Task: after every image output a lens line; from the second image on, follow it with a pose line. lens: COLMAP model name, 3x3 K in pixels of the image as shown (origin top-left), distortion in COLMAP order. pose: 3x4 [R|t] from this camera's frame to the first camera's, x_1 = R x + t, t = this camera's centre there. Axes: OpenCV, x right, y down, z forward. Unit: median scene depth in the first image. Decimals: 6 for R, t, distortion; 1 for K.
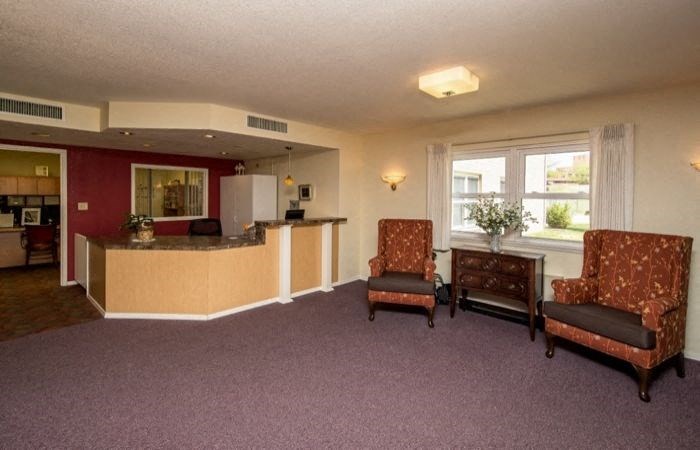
lens RADIAL K [[310.2, 0, 326.5], [0, 310.2, 189.0], [0, 0, 1]] dist [0.021009, -0.000312]
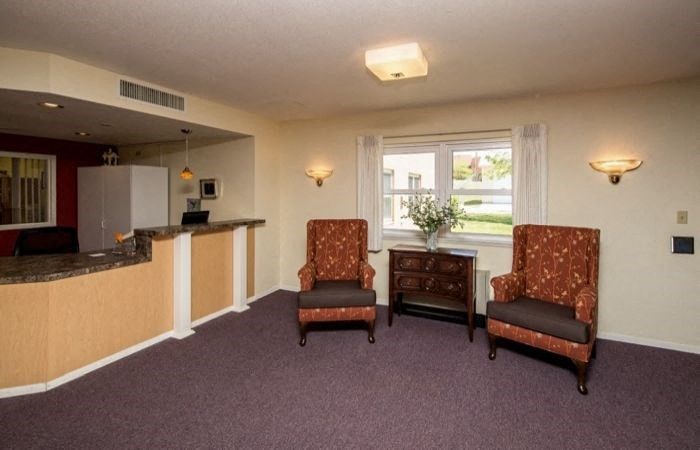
lens RADIAL K [[325.8, 0, 356.0], [0, 325.8, 187.0], [0, 0, 1]] dist [0.021708, -0.000156]
pose [[0.934477, -0.005228, 0.355984, -0.027782], [0.000984, 0.999926, 0.012100, -0.005668], [-0.356021, -0.010957, 0.934414, 0.136304]]
